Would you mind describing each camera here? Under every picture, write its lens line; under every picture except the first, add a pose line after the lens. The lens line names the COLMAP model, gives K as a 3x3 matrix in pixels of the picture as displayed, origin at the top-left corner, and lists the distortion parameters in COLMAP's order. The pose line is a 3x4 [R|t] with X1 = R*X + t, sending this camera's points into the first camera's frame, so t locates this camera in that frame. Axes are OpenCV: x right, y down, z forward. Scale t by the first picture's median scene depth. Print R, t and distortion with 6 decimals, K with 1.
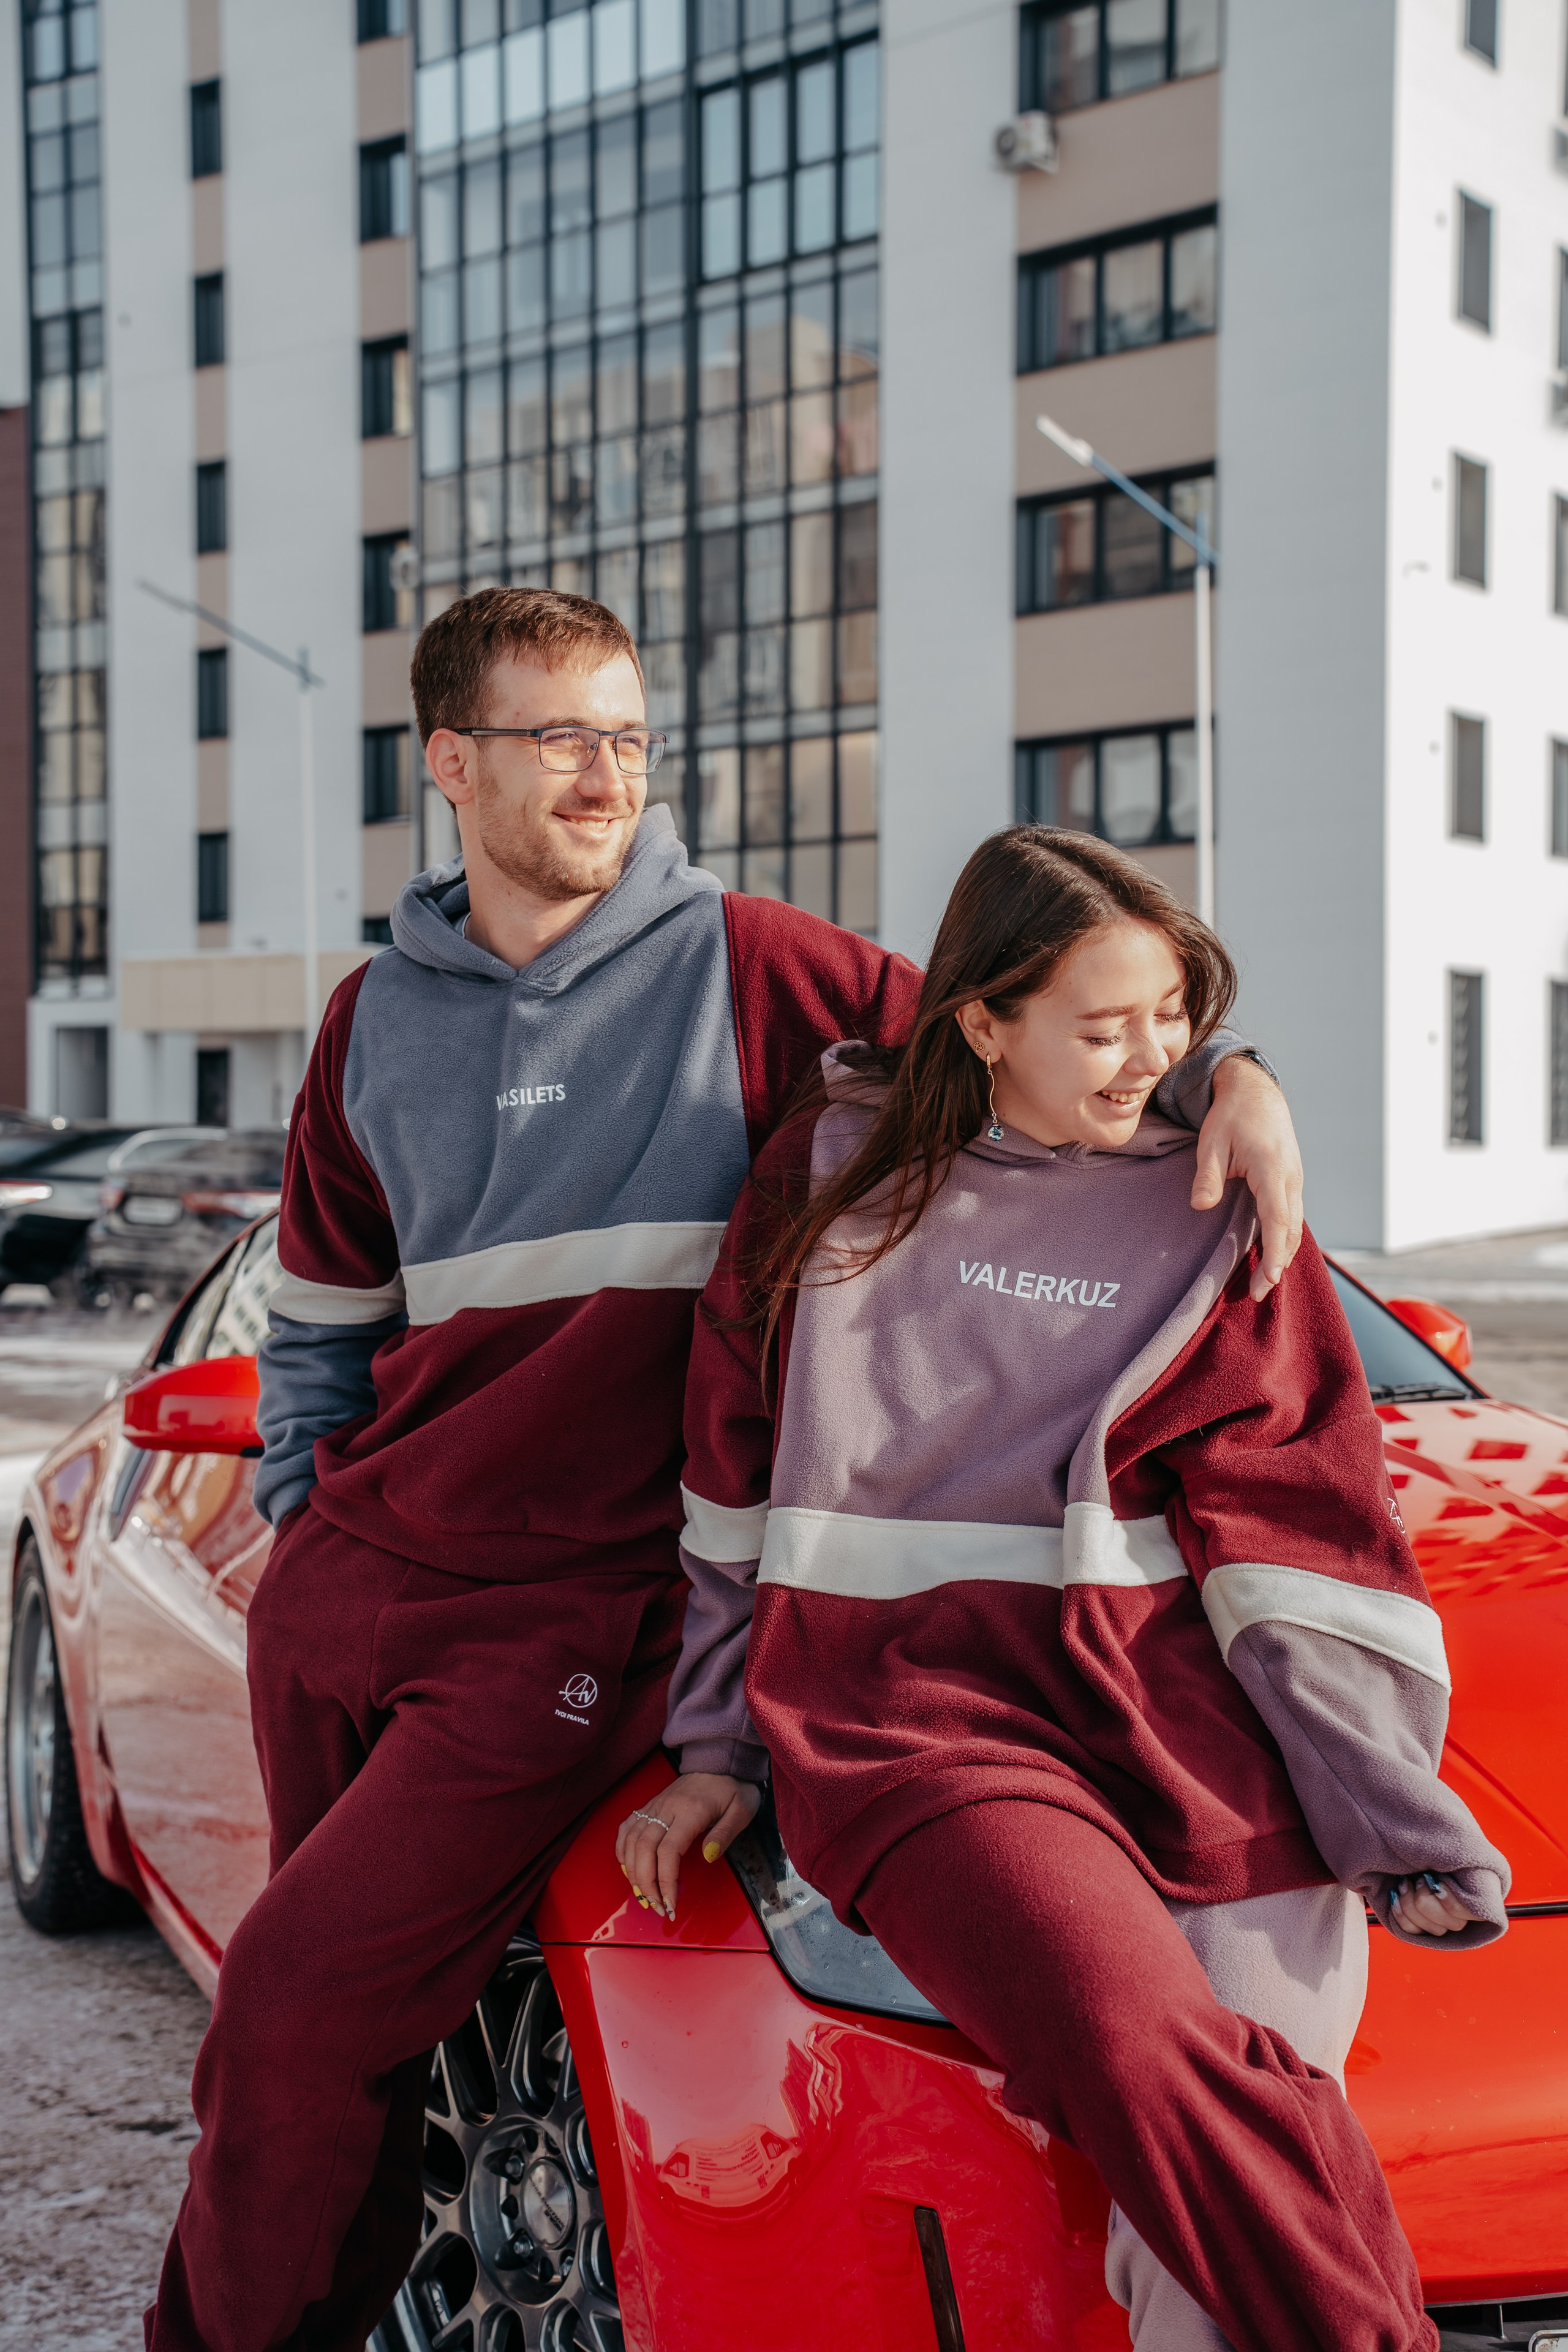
lens RADIAL K [[2965.8, 0, 826.4], [0, 2965.8, 1111.2], [0, 0, 1]] dist [0.165847, 0.000000]
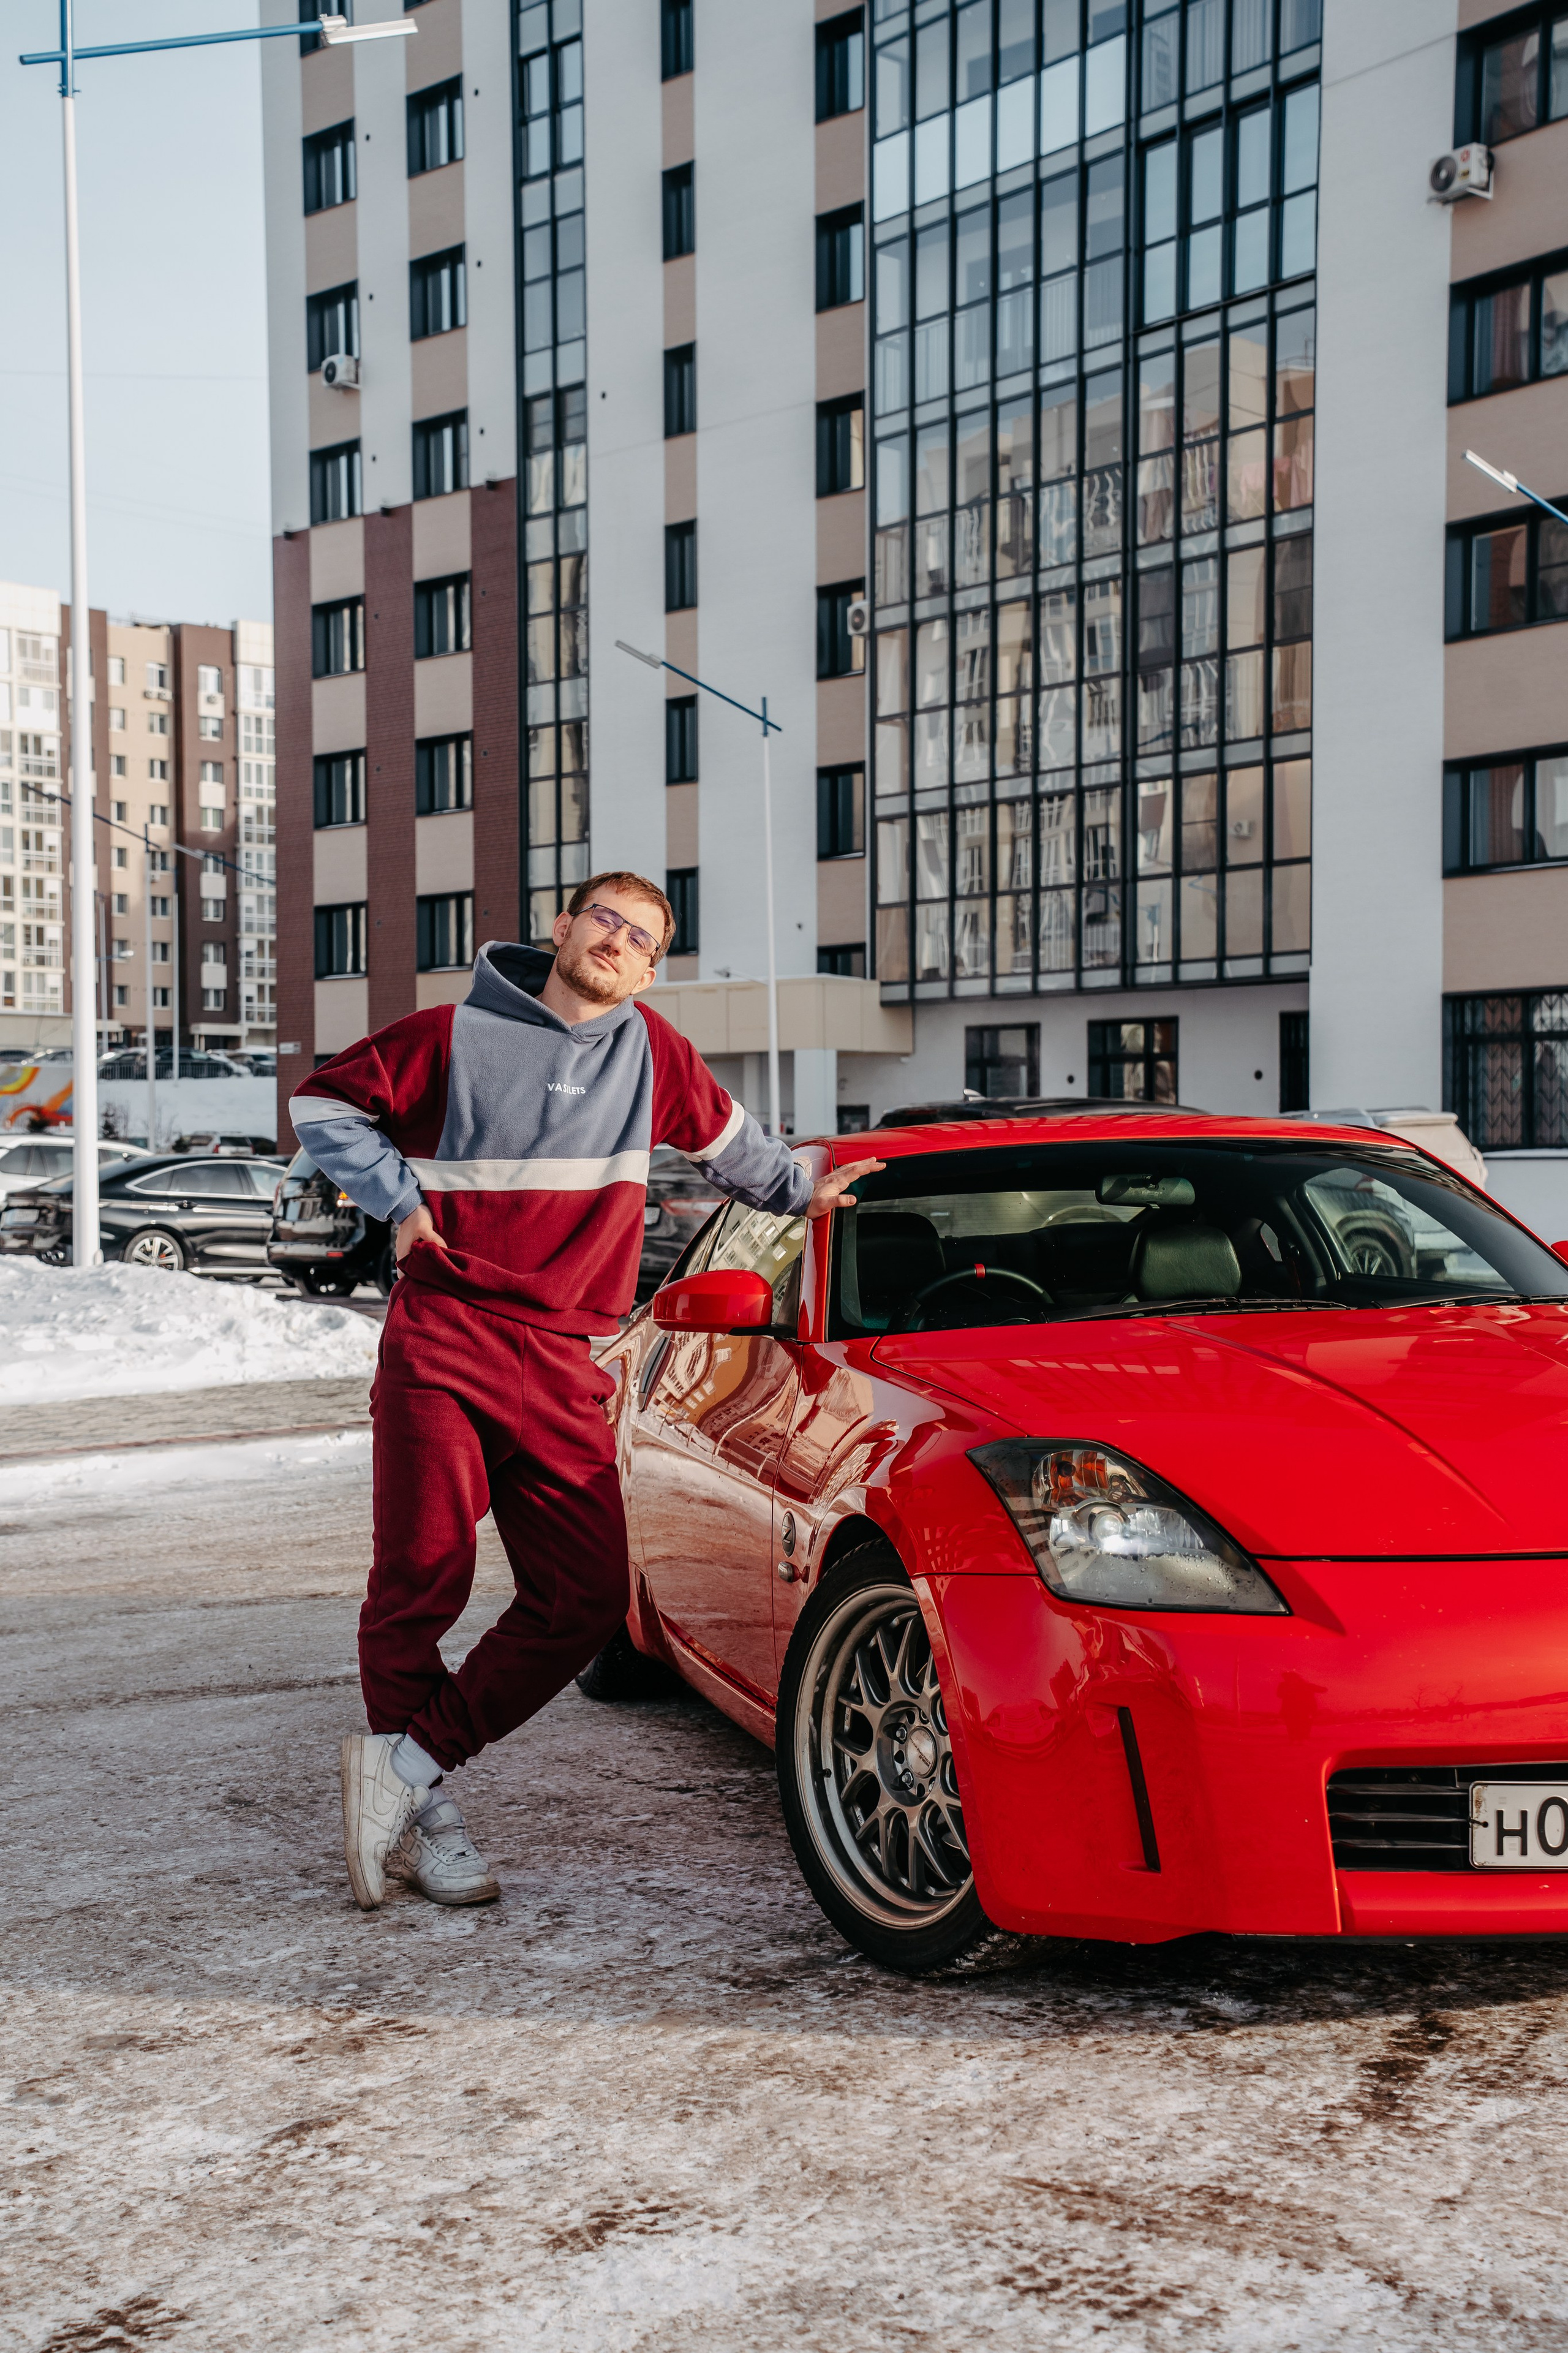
lens RADIAL K [[2934.2, 0, 797.8], [0, 2934.2, 1152.7], [0, 0, 1]] dist [0.203108, 0.000000]
pose [[0.986839, -0.004396, -0.161647, 0.007347], [0.005618, 0.999959, 0.007102, 0.001057], [0.161609, -0.007917, 0.986823, -0.043031]]
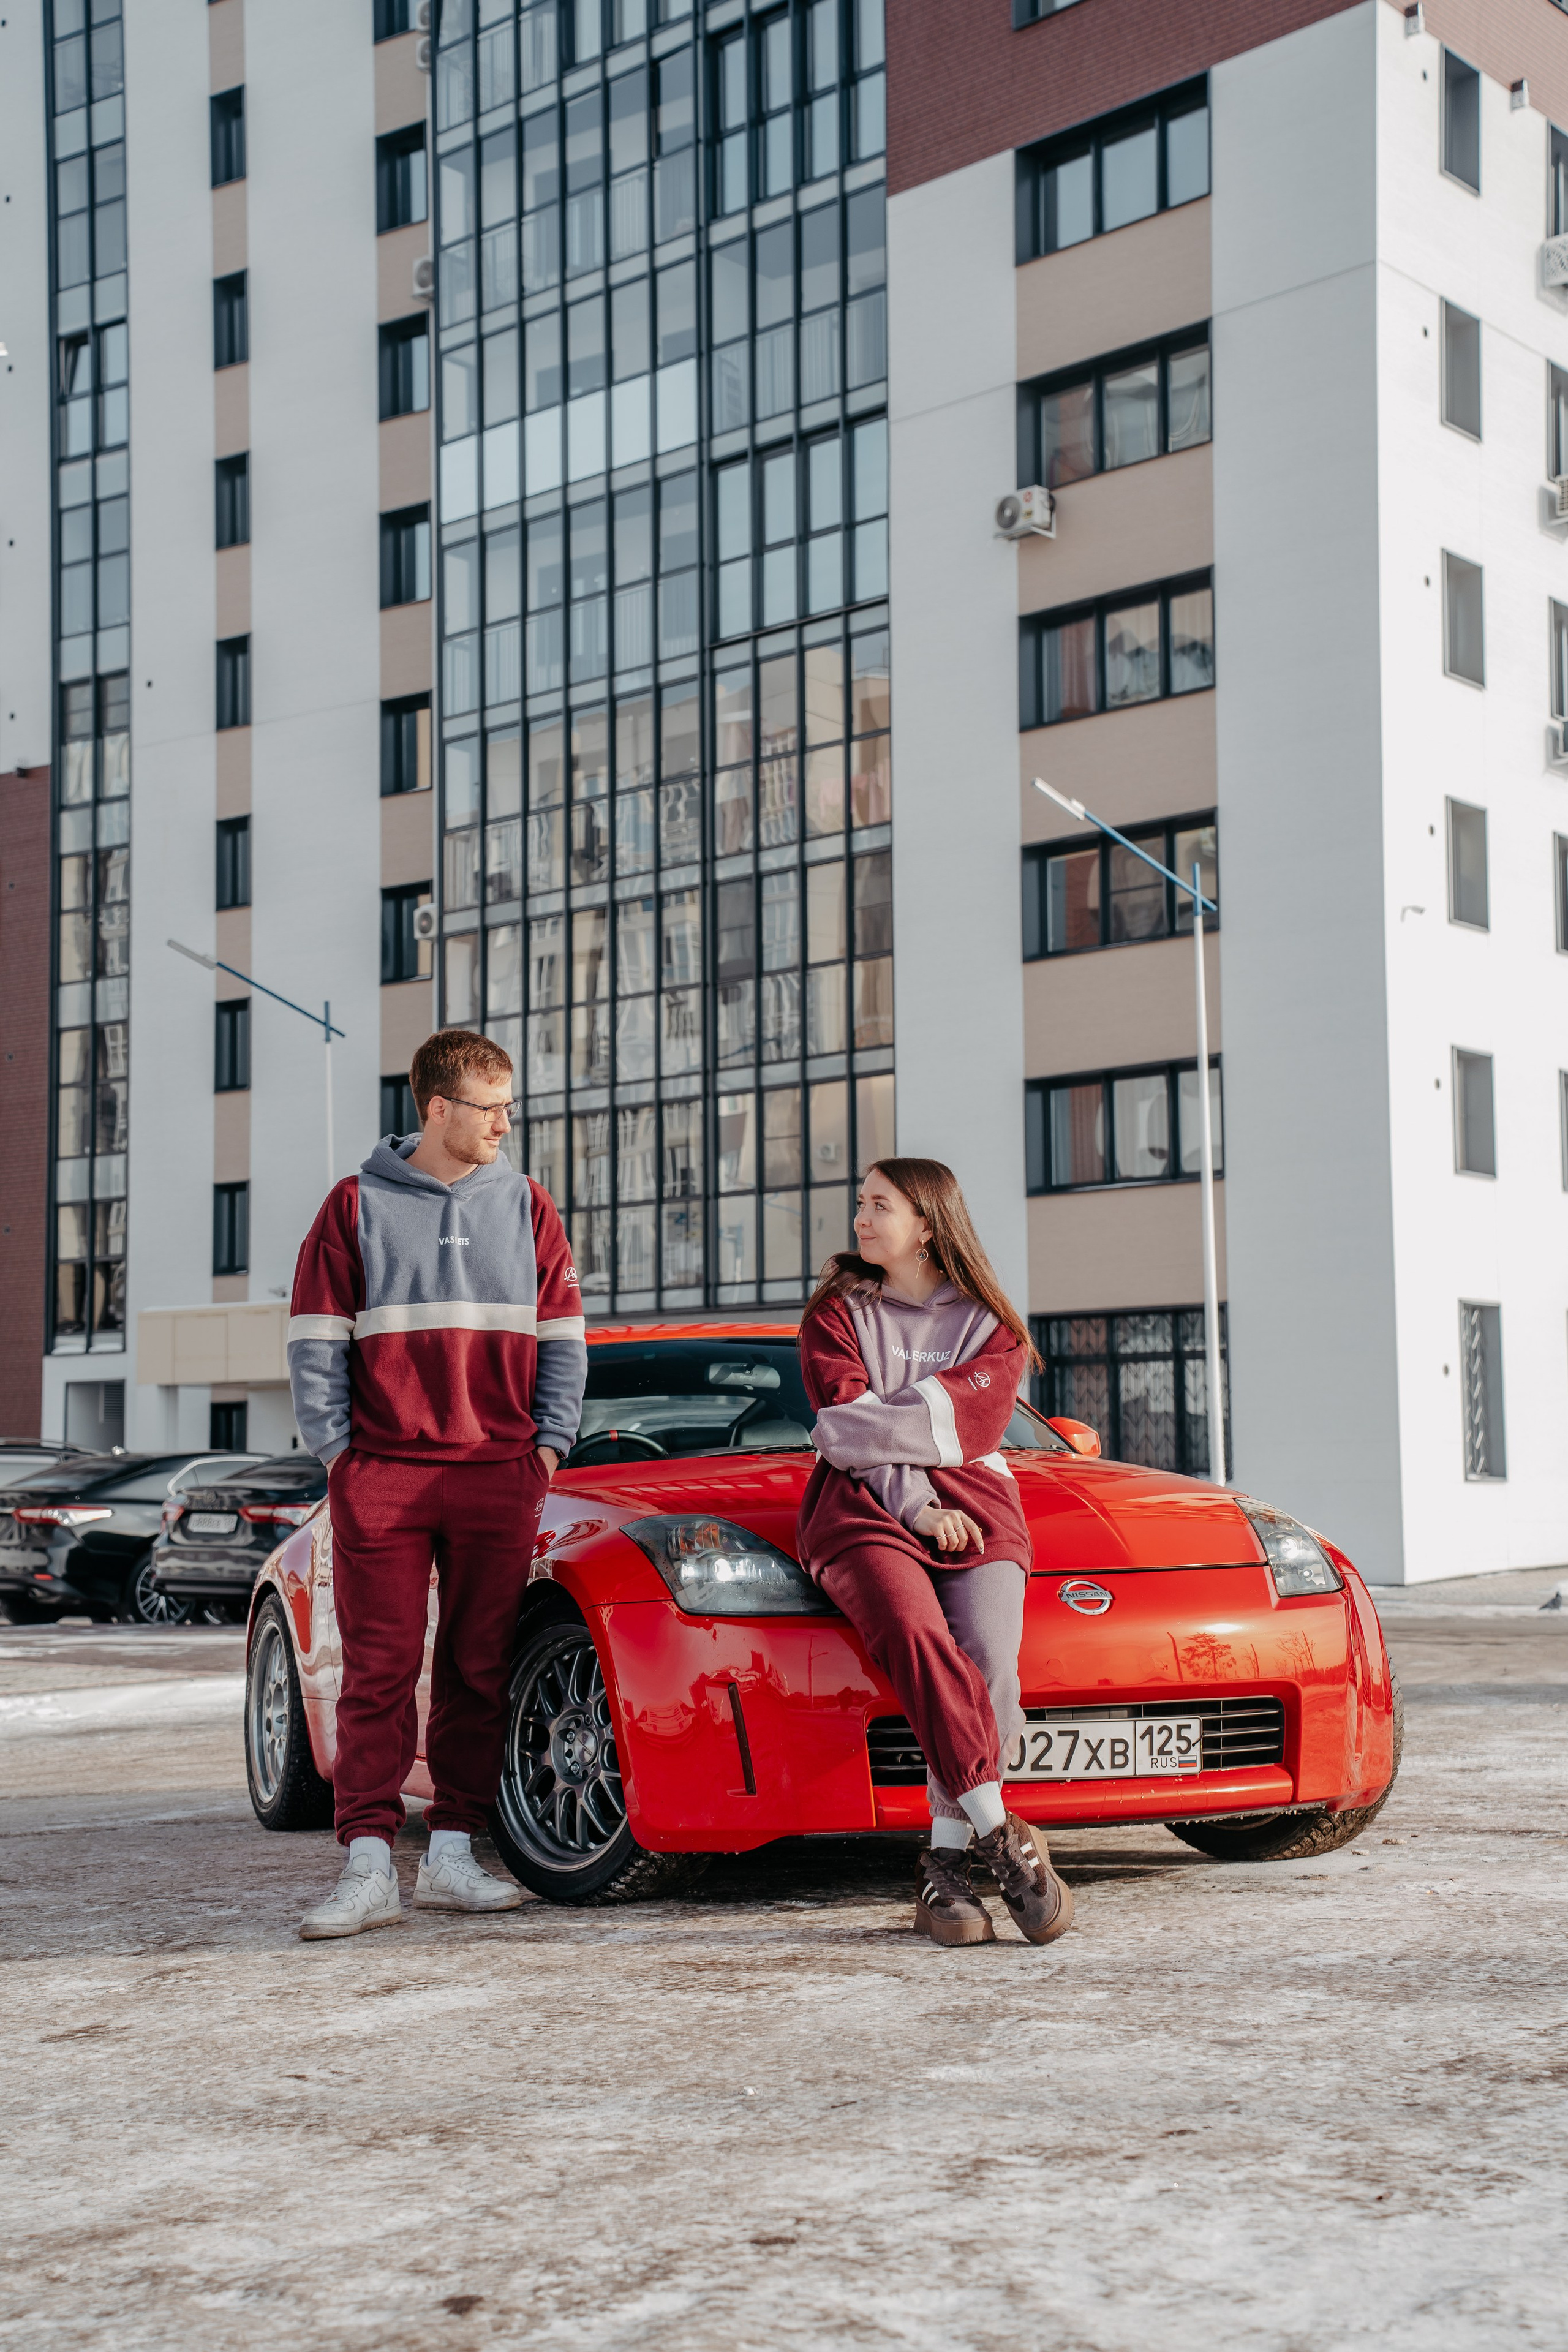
lens RADIAL K [[3290.1, 0, 785.6], [0, 3290.1, 1173.9], [0, 0, 1]] dist [0.247119, 0.000000]
pose [[0.999577, -0.012961, -0.026019, 0.009145], [0.010451, 0.995480, -0.094394, 0.011218], [0.027125, 0.094083, 0.995195, -0.107858]]
